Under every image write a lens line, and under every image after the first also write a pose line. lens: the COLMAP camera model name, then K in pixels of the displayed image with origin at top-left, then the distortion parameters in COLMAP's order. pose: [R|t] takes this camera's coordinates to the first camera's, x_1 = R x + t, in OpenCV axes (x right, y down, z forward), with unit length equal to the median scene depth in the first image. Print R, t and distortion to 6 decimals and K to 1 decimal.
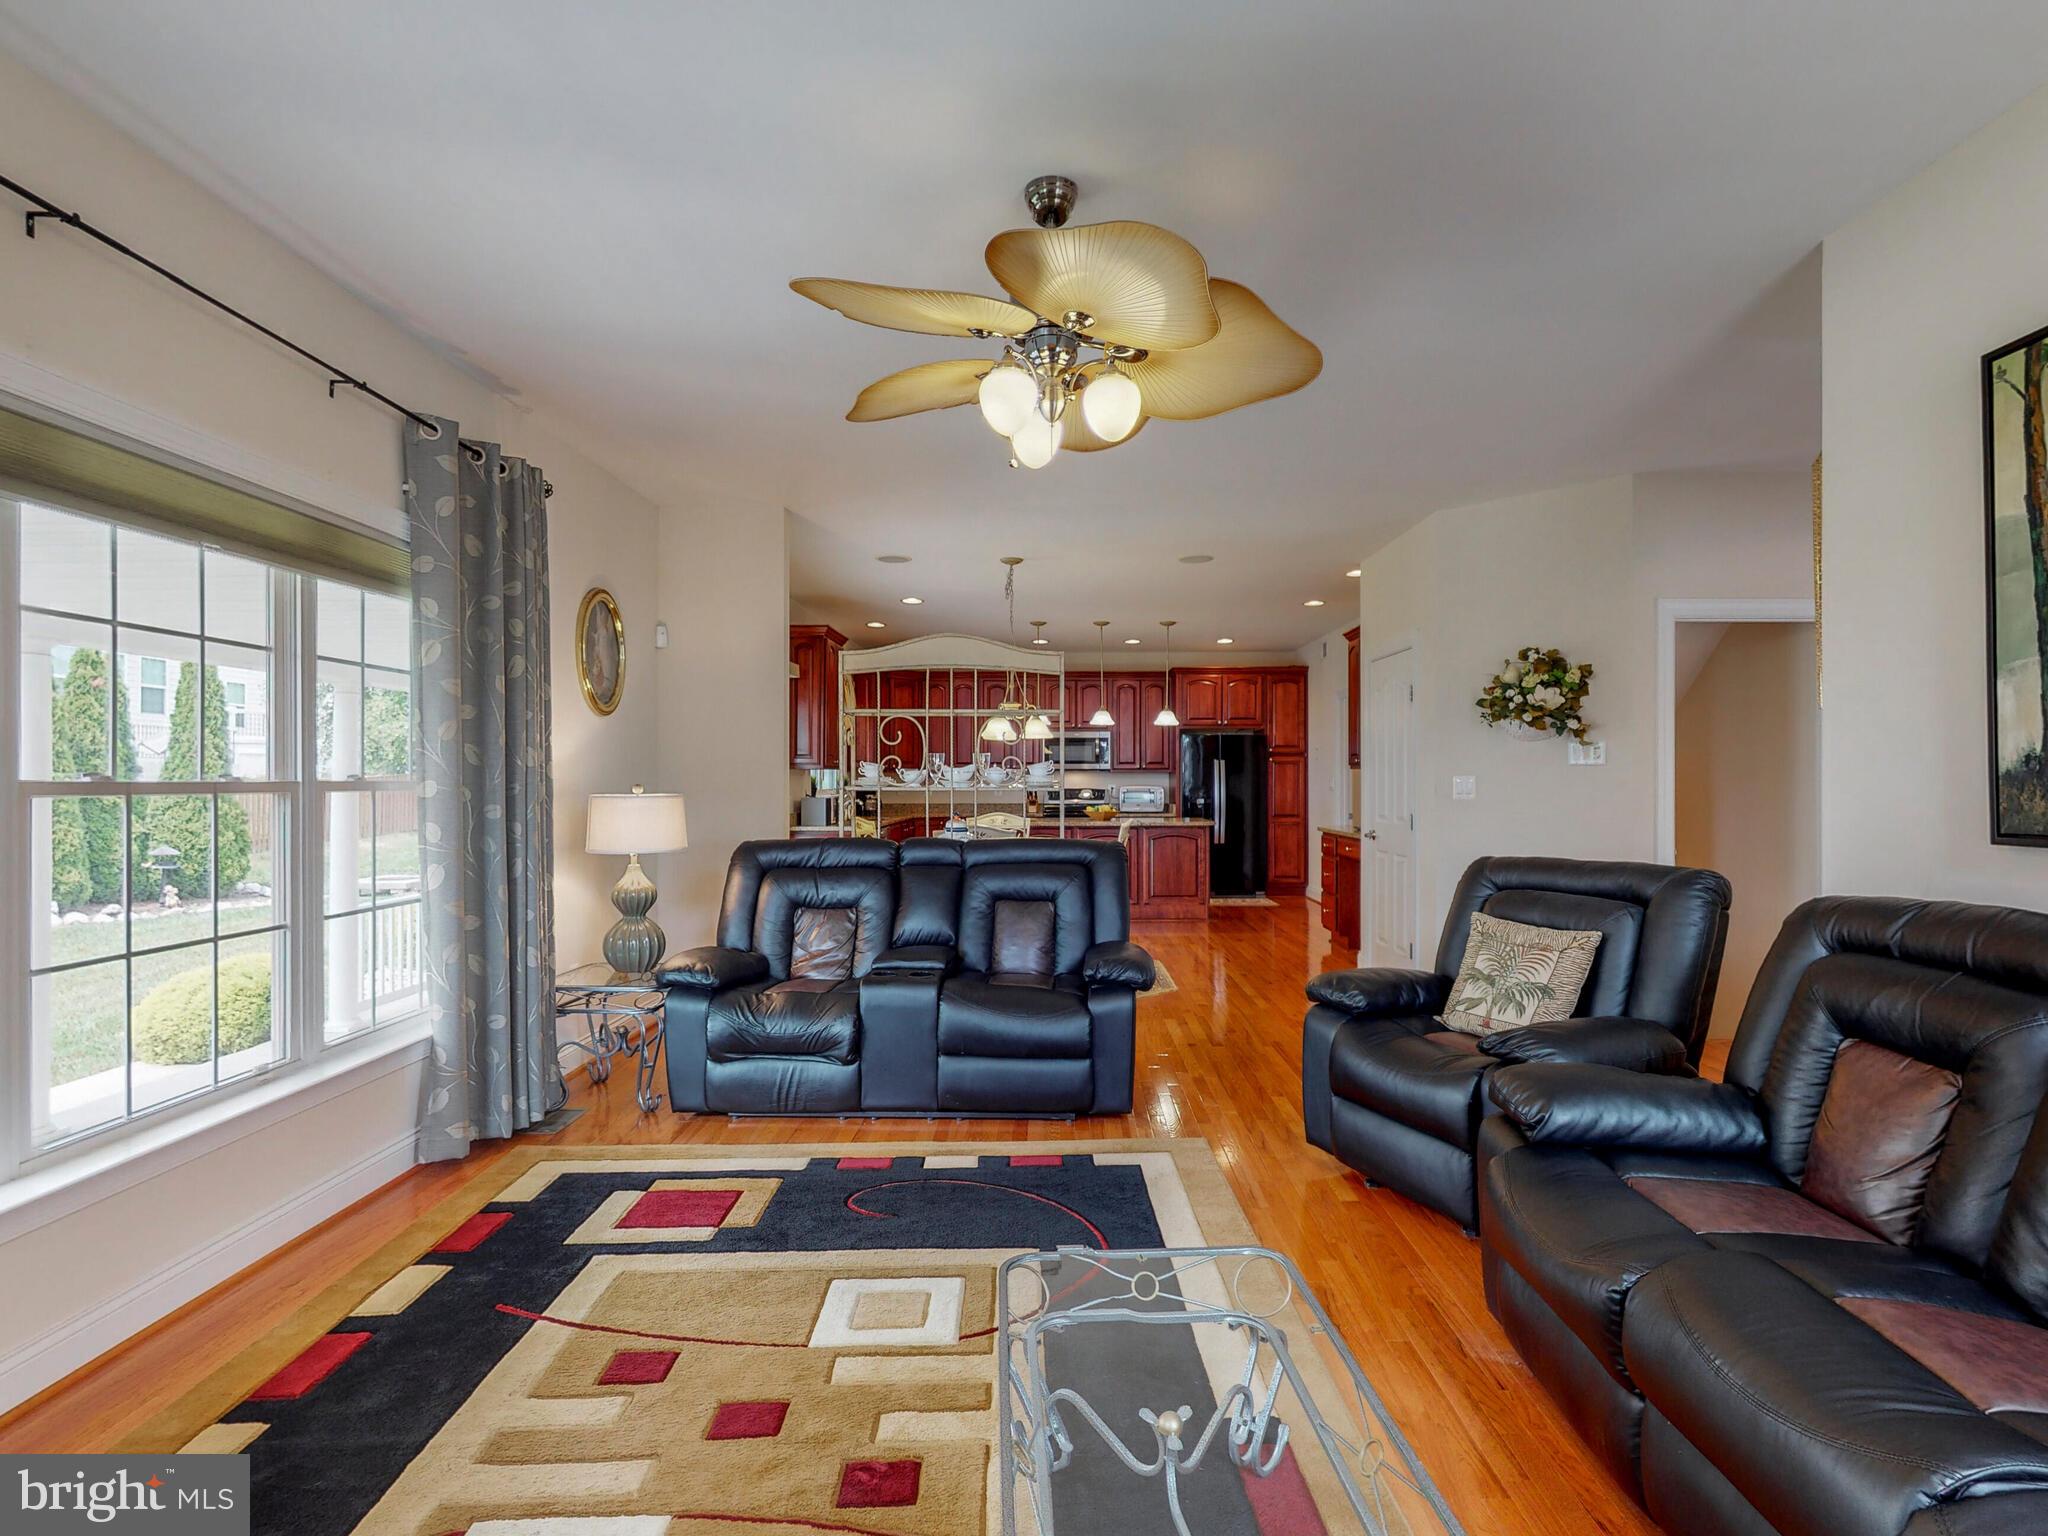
lens RADIAL K [[1002.1, 0, 1025.8], [0, 1002.1, 773.1], [0, 0, 1]] dist [-0.001110, -0.000054]
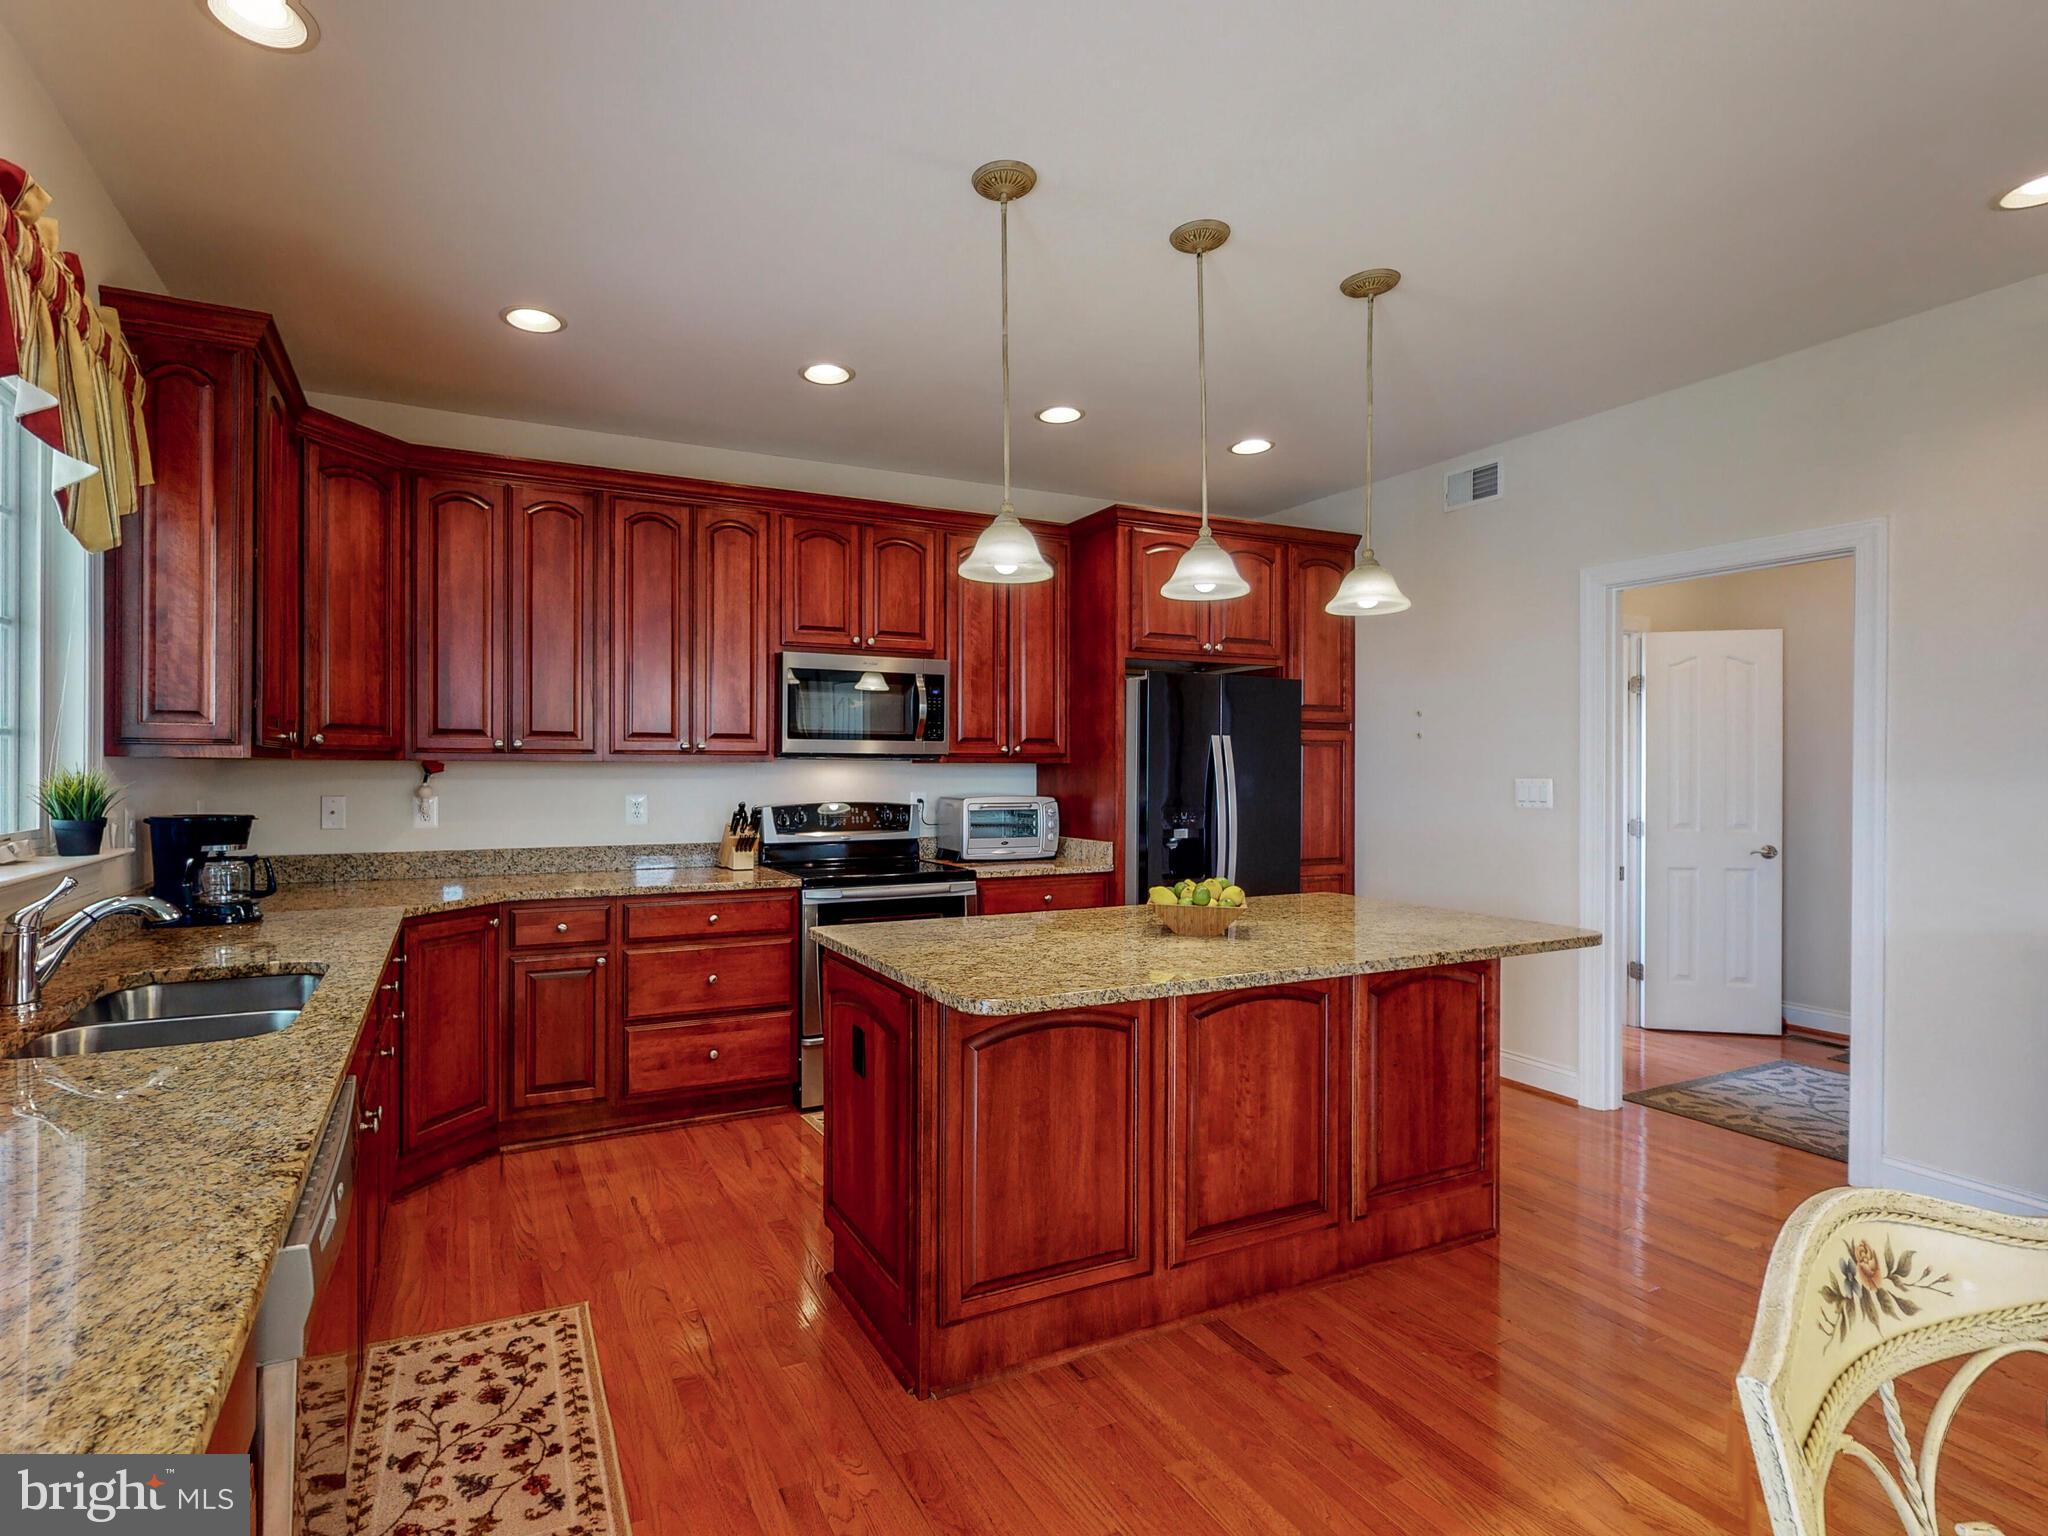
lens RADIAL K [[1000.3, 0, 908.5], [0, 1000.3, 772.9], [0, 0, 1]] dist [-0.004125, -0.000416]
pose [[0.902147, 0.000498, 0.431428, -0.104203], [-0.004418, 0.999958, 0.008083, -0.000194], [-0.431406, -0.009198, 0.902111, 0.674976]]
